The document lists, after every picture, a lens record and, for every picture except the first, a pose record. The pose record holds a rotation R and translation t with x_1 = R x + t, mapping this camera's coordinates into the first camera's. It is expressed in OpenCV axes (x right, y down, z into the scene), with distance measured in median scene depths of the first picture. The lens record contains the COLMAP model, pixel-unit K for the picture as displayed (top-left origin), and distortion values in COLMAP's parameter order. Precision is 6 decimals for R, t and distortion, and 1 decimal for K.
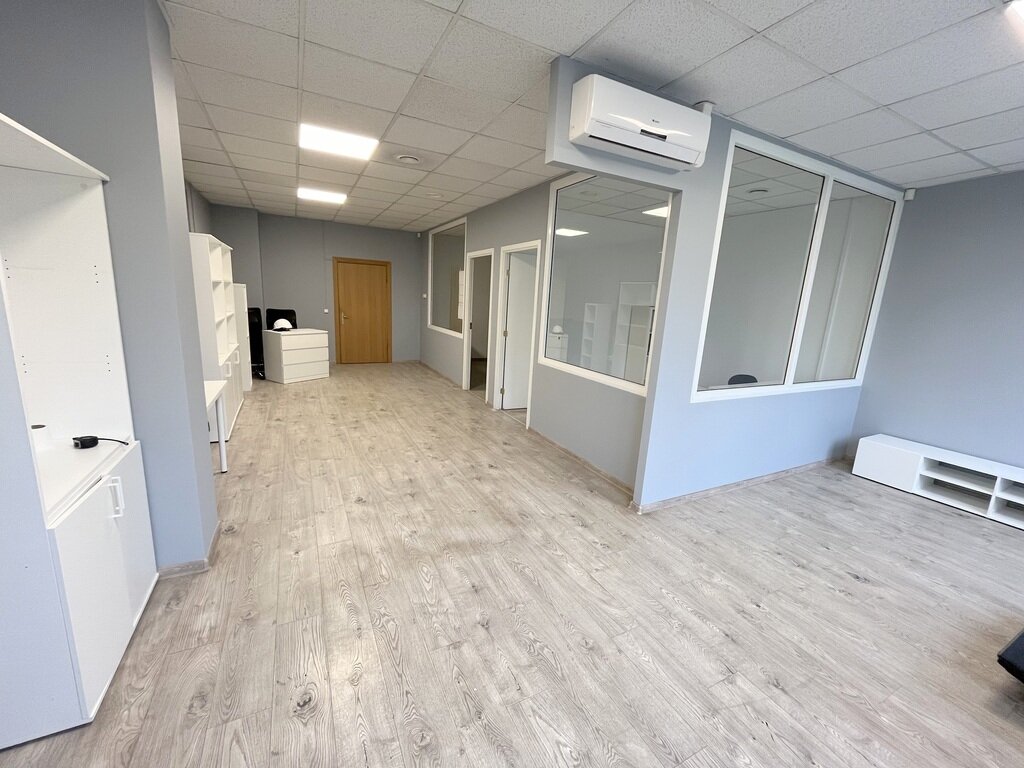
lens RADIAL K [[412.3, 0, 511.4], [0, 412.3, 383.4], [0, 0, 1]] dist [-0.003096, -0.000343]
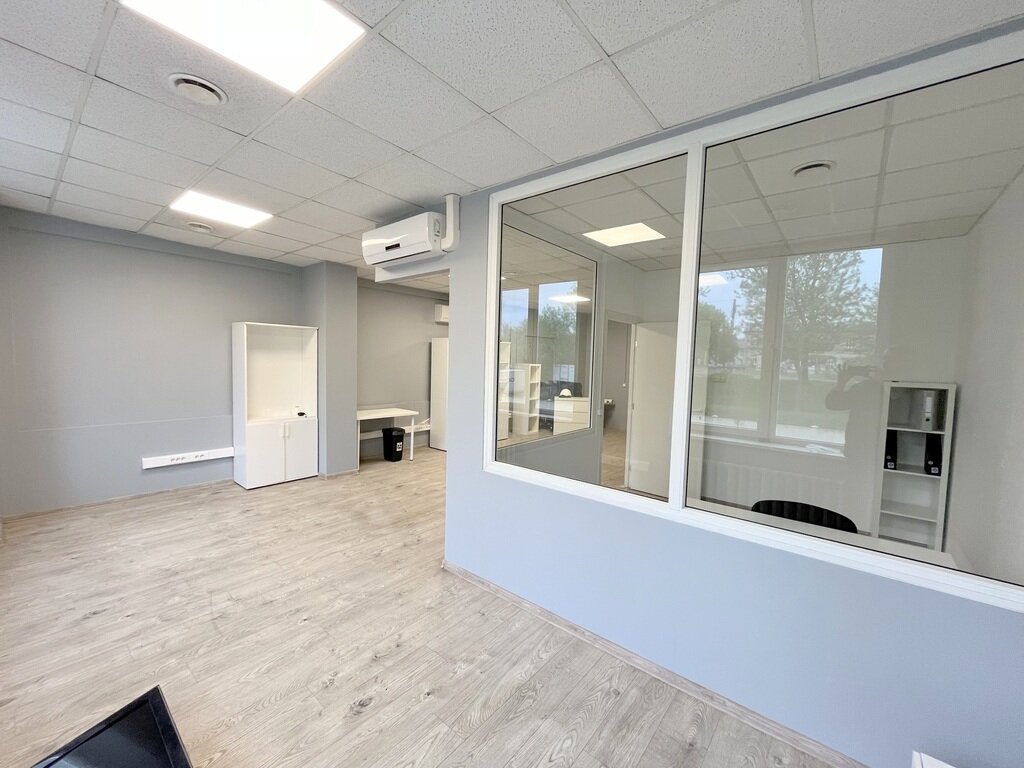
lens RADIAL K [[412.3, 0, 511.4], [0, 412.3, 383.4], [0, 0, 1]] dist [-0.003096, -0.000343]
pose [[0.392857, 0.011311, -0.919530, 1.117254], [-0.194631, 0.978295, -0.071120, -0.076767], [0.898767, 0.206909, 0.386531, 0.562750]]
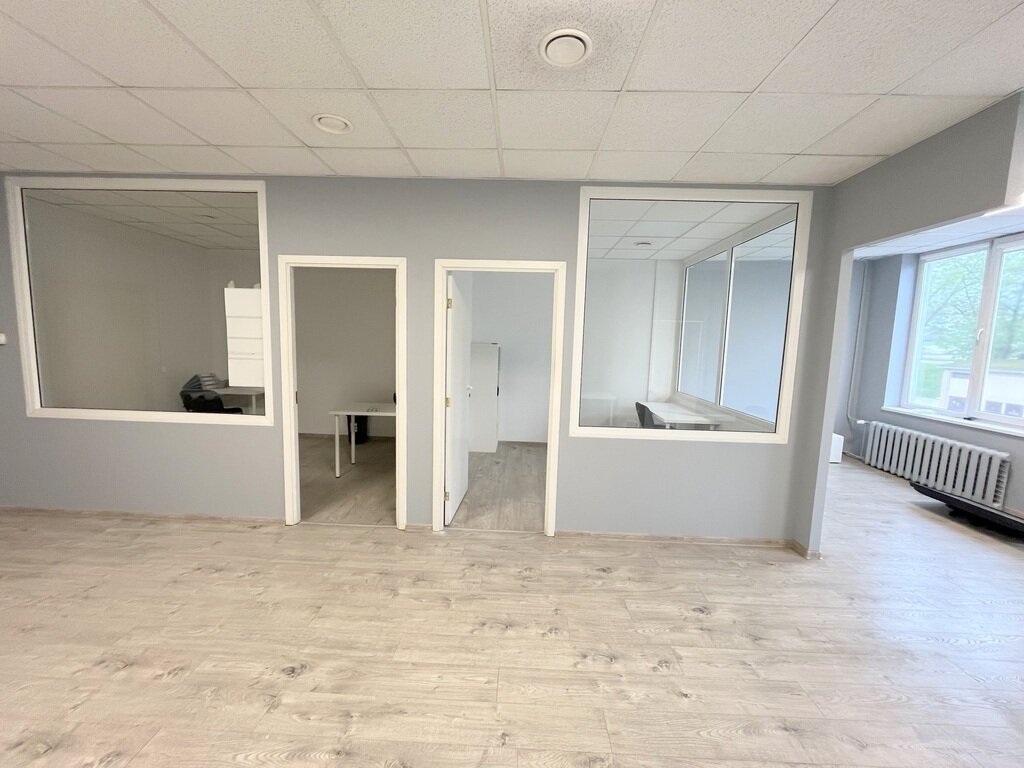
lens RADIAL K [[412.3, 0, 511.4], [0, 412.3, 383.4], [0, 0, 1]] dist [-0.003096, -0.000343]
pose [[0.485269, -0.133184, 0.864162, -0.732008], [0.177226, 0.982798, 0.051947, -0.244439], [-0.856216, 0.127943, 0.500525, 0.924428]]
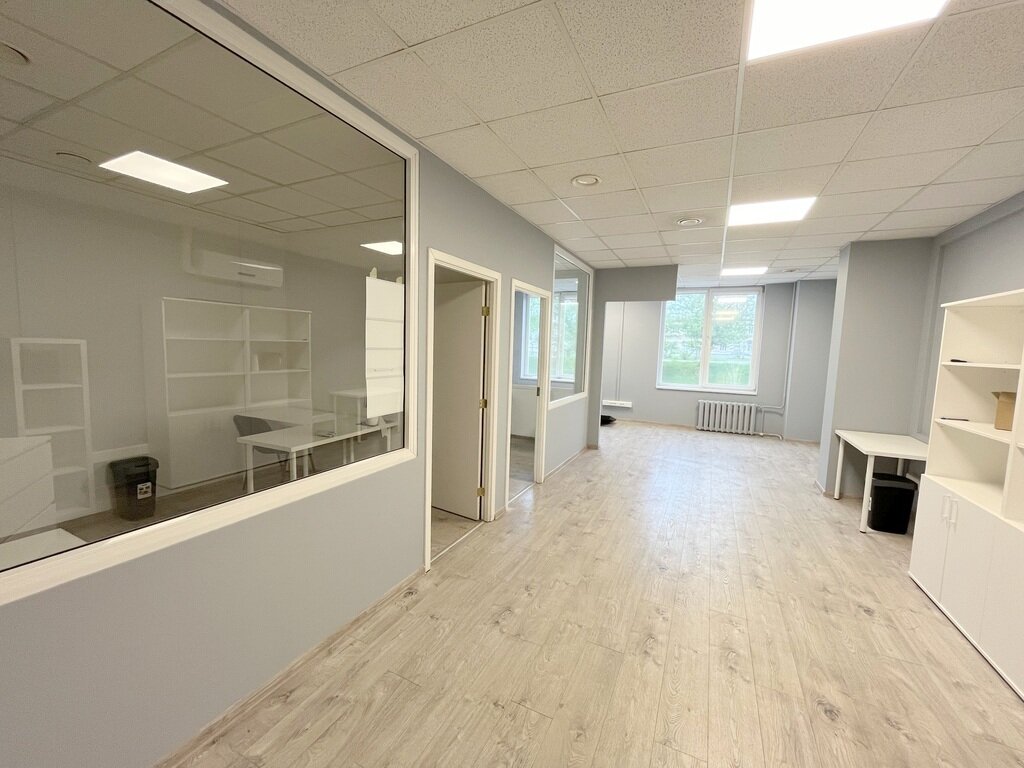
lens RADIAL K [[412.3, 0, 510.8], [0, 412.3, 383.5], [0, 0, 1]] dist [-0.005209, -0.000057]
pose [[-0.596271, -0.147421, 0.789131, -0.868904], [0.101476, 0.961268, 0.256254, -0.492889], [-0.796344, 0.232874, -0.558216, 2.080985]]
